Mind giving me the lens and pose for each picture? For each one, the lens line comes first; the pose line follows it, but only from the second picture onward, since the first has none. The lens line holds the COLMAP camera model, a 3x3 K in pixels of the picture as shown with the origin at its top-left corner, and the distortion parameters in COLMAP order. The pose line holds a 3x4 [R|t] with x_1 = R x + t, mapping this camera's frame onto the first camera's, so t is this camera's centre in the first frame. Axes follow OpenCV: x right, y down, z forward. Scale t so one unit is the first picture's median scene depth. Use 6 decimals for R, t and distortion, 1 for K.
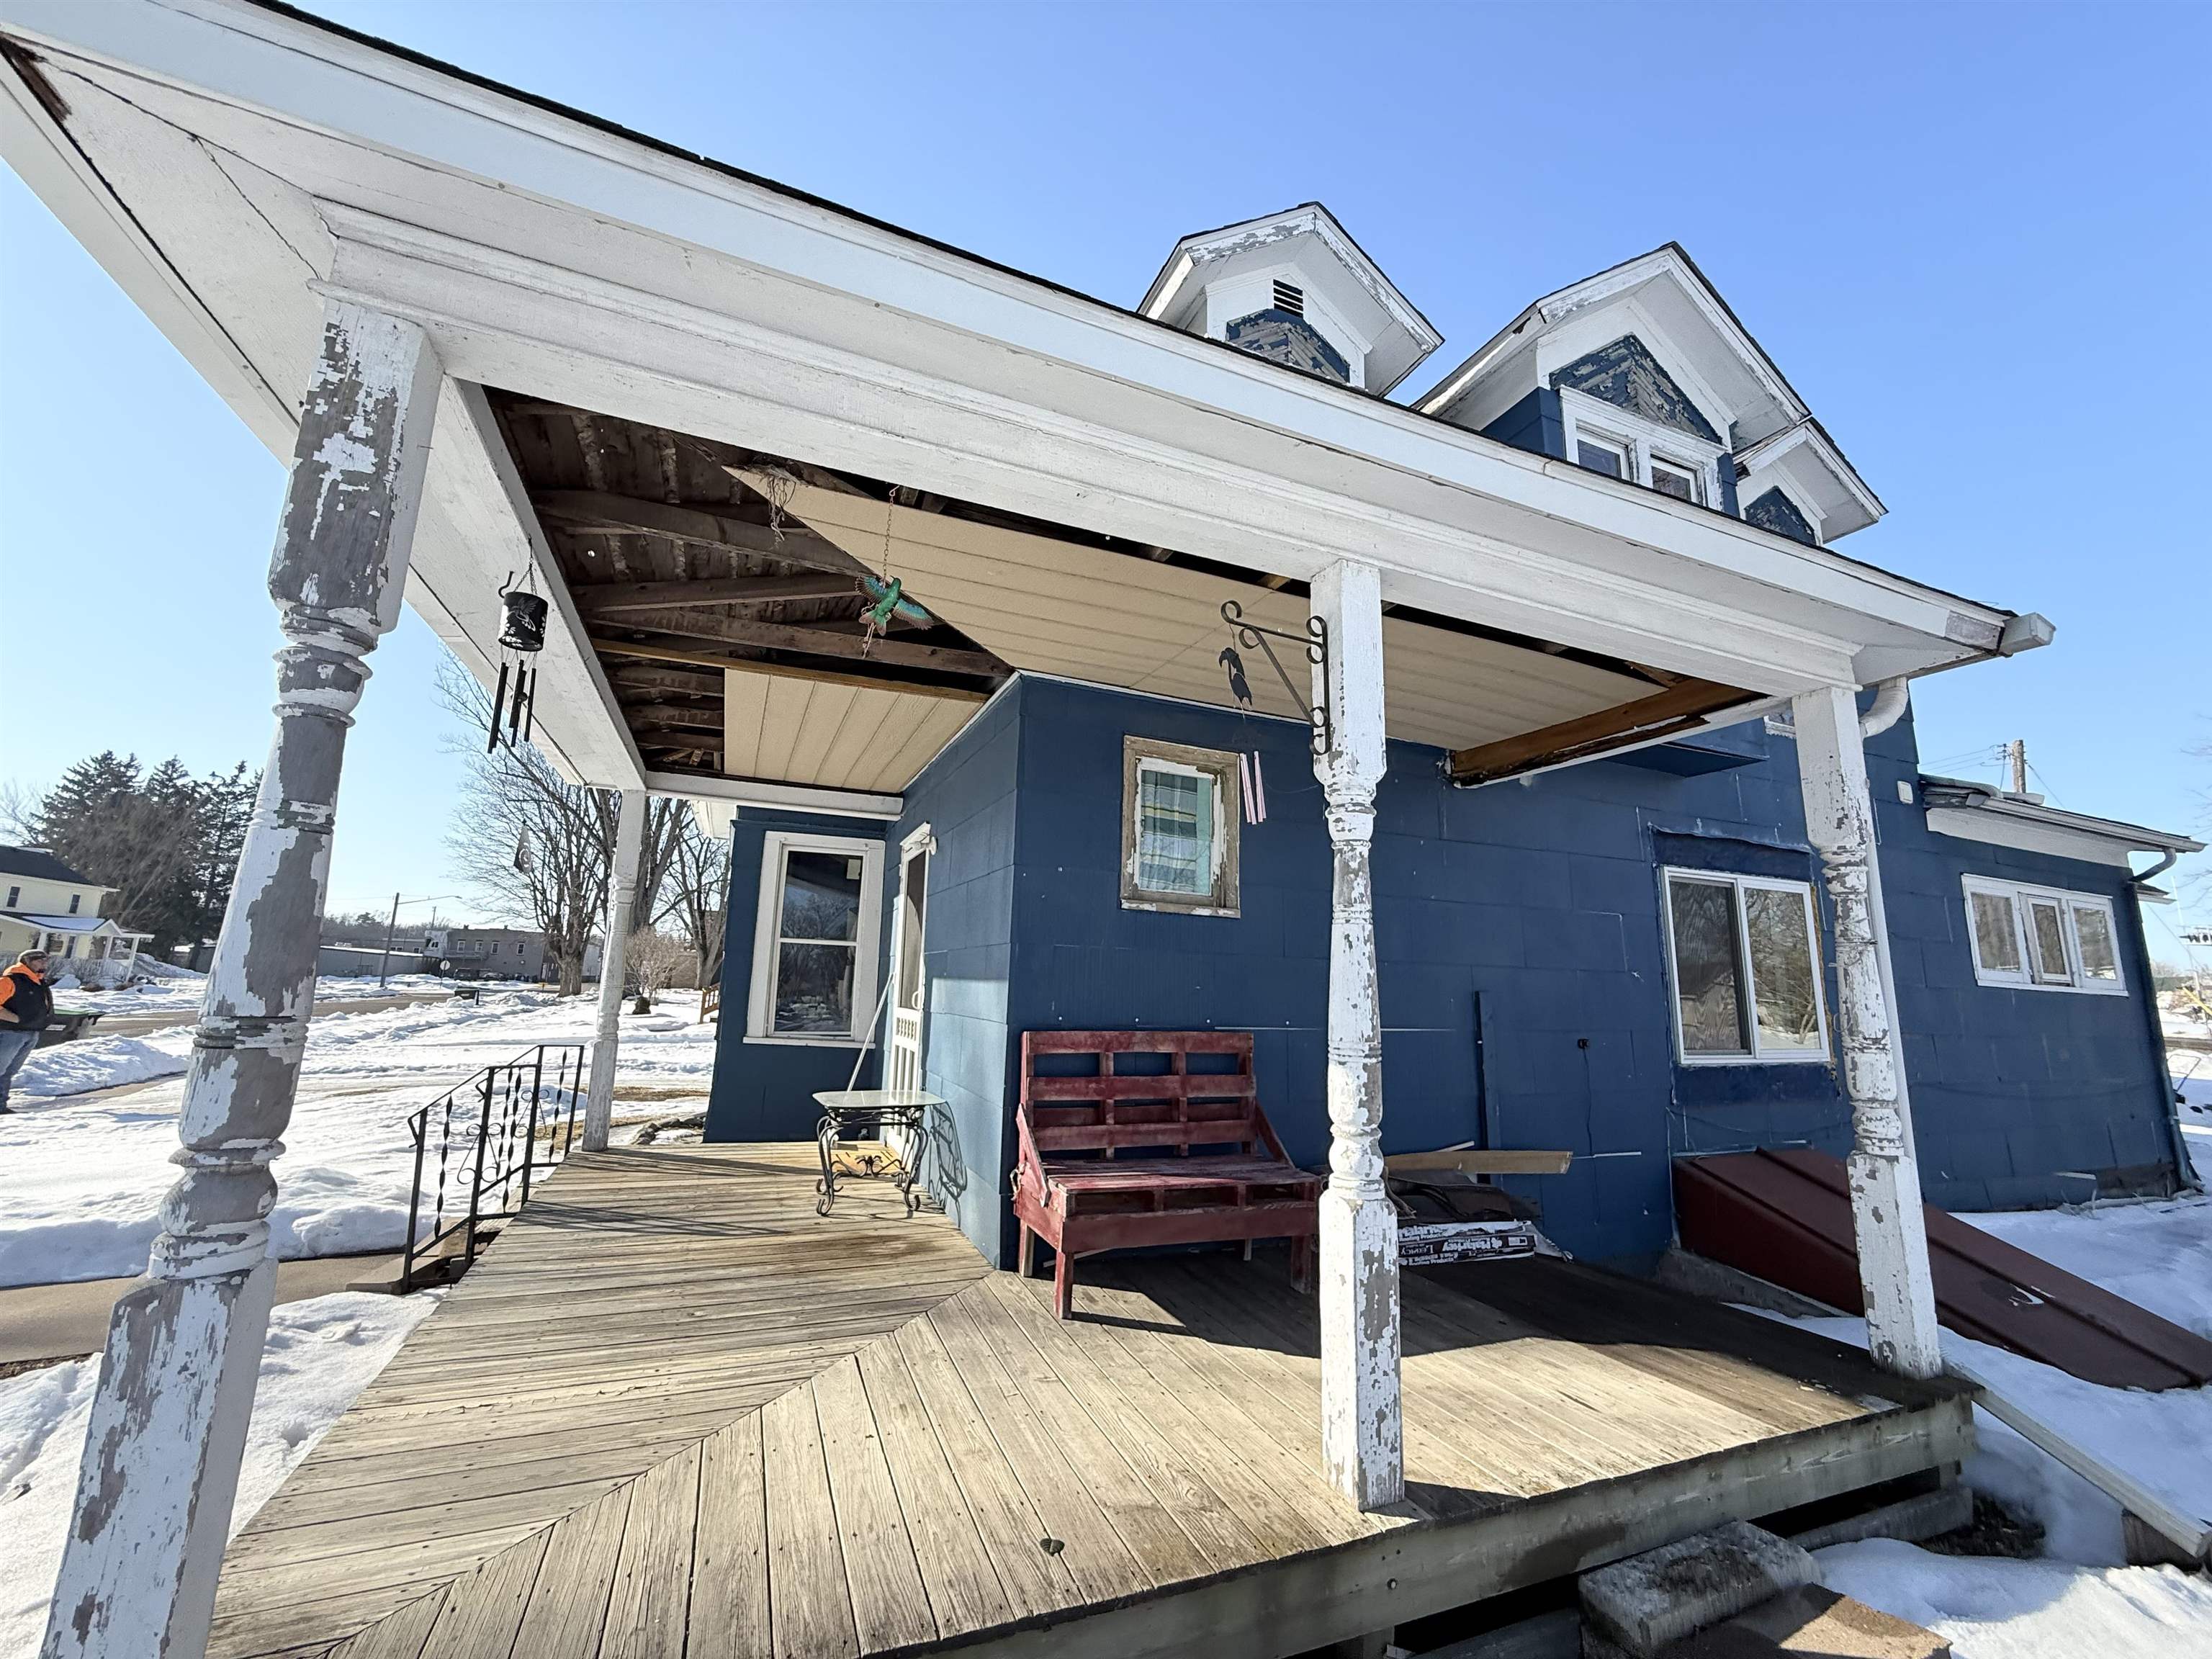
lens RADIAL K [[878.7, 0, 1107.8], [0, 878.7, 827.3], [0, 0, 1]] dist [-0.002560, -0.000151]
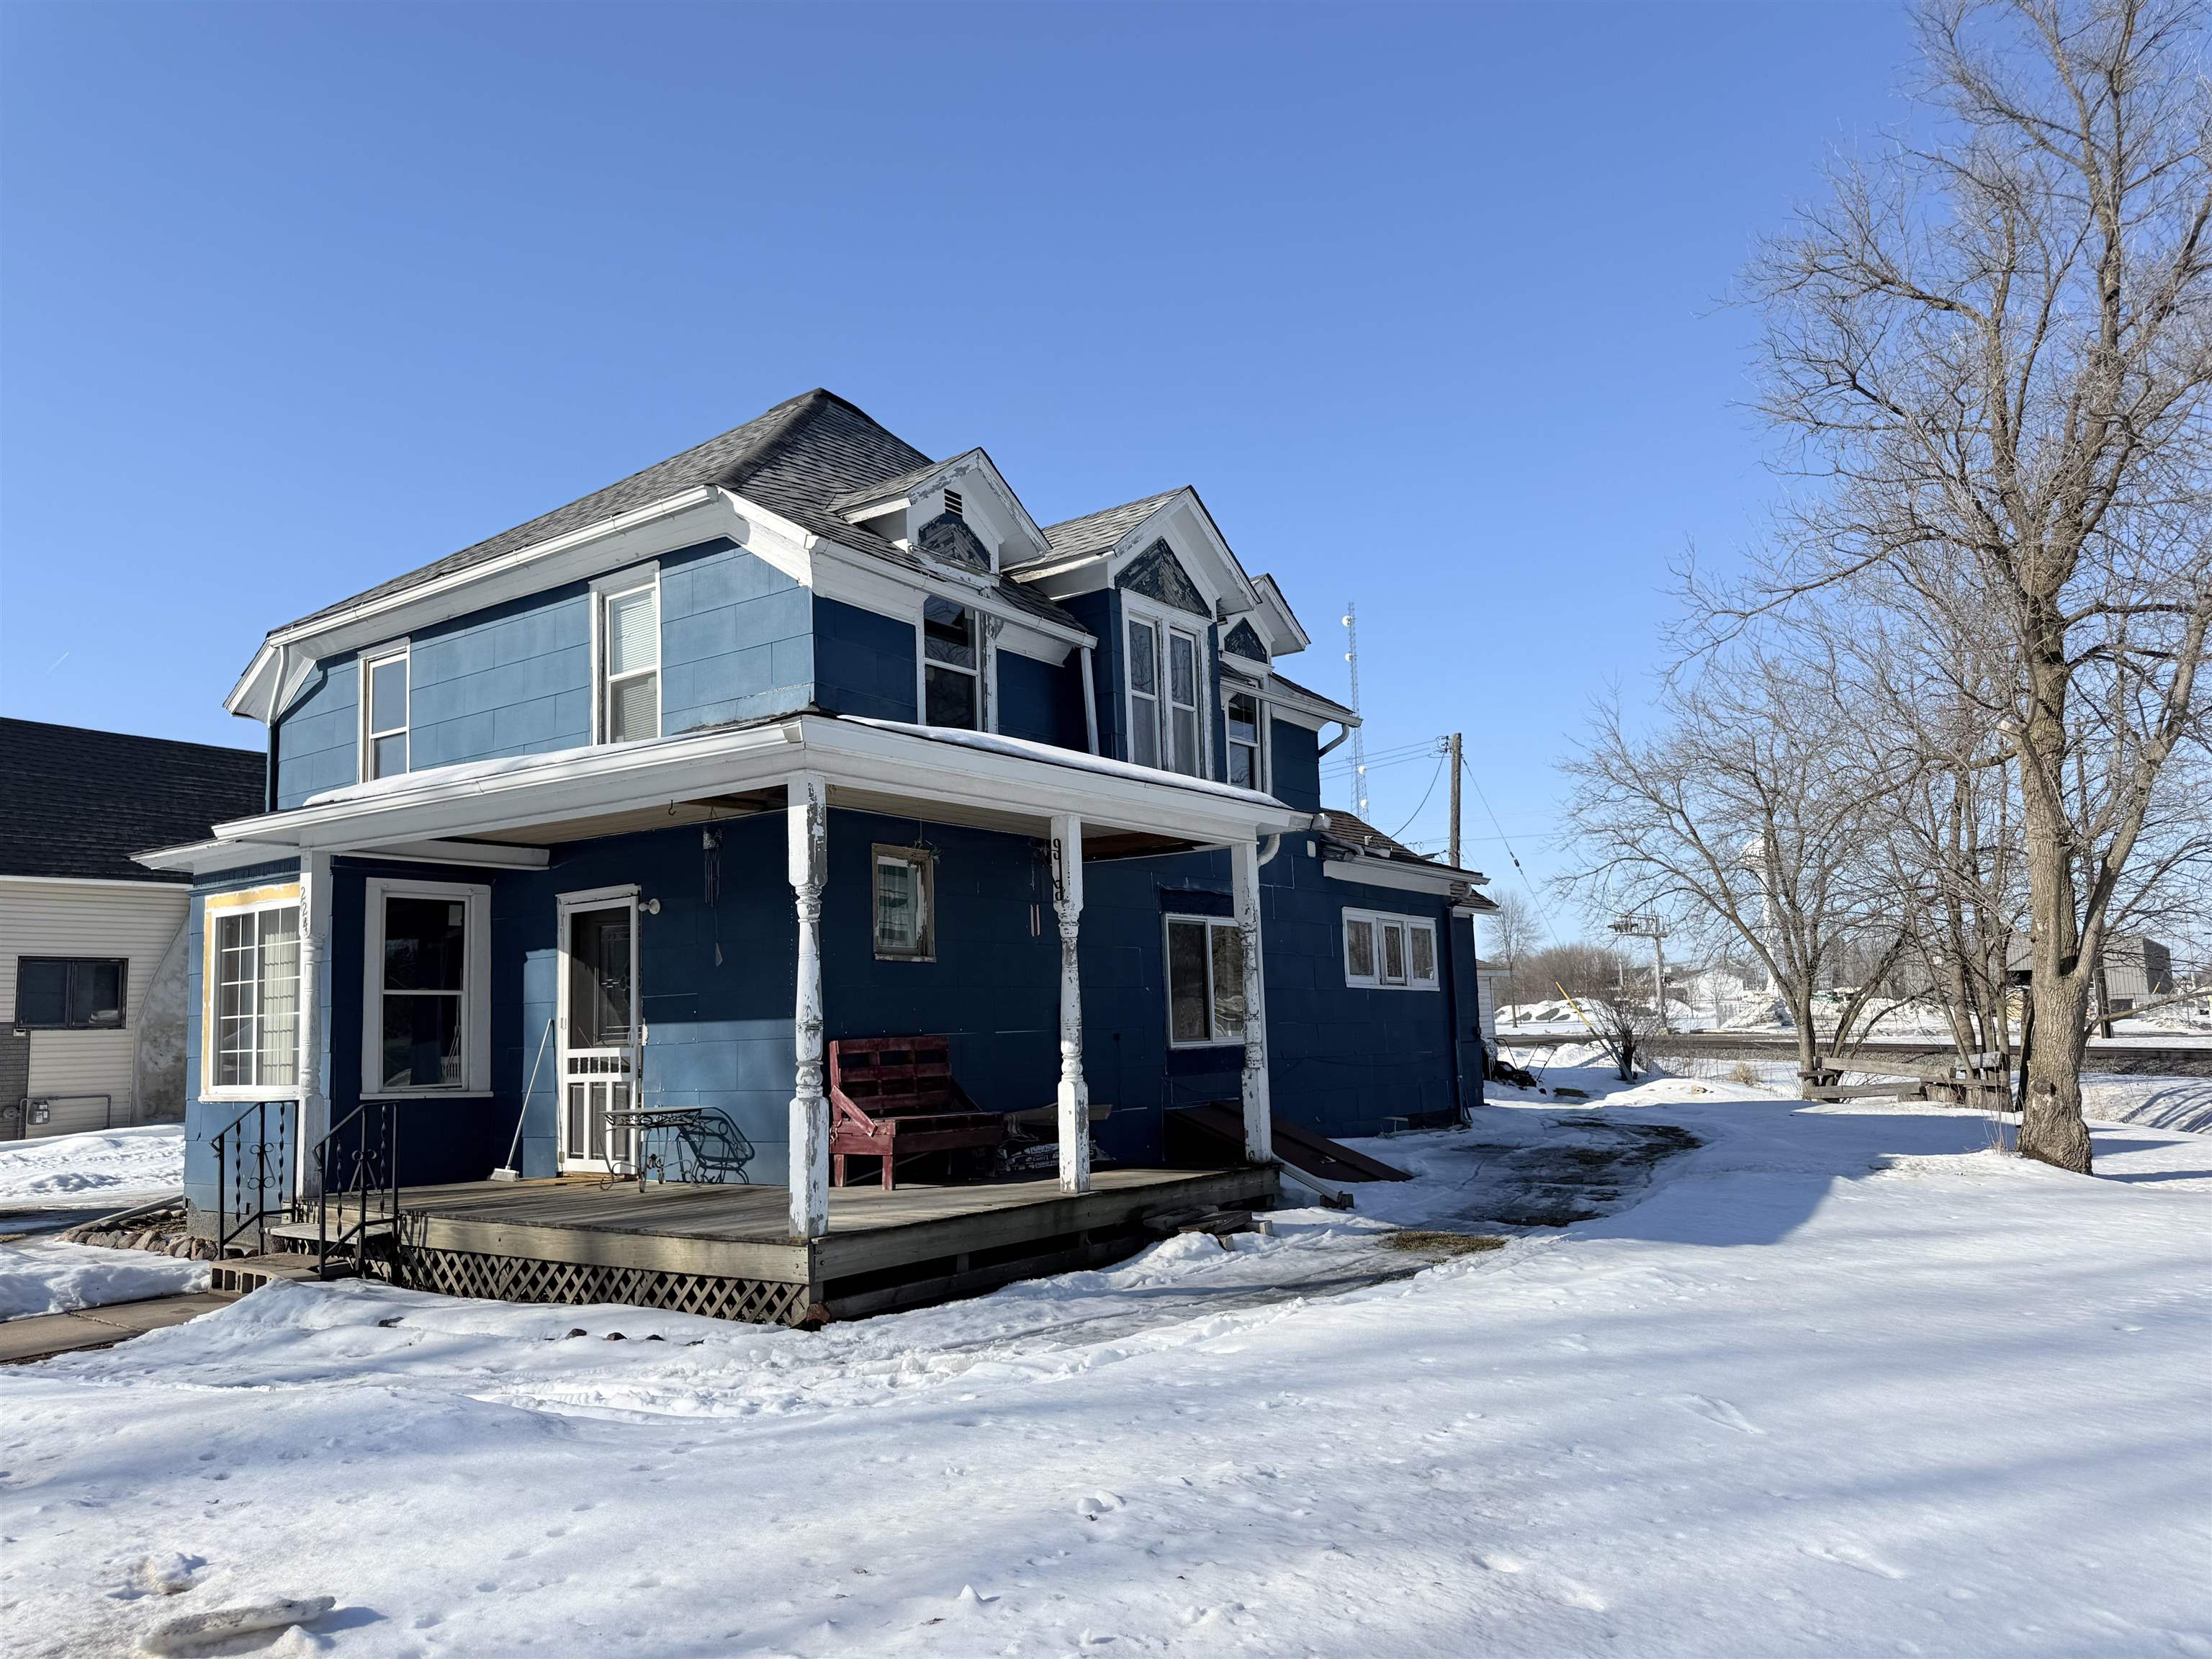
lens RADIAL K [[1569.1, 0, 1108.0], [0, 1569.1, 830.4], [0, 0, 1]] dist [0.063463, 0.000143]
pose [[0.851111, 0.011920, 0.524851, -0.858664], [-0.039154, 0.998399, 0.040817, -0.207227], [-0.523524, -0.055290, 0.850215, -1.215598]]
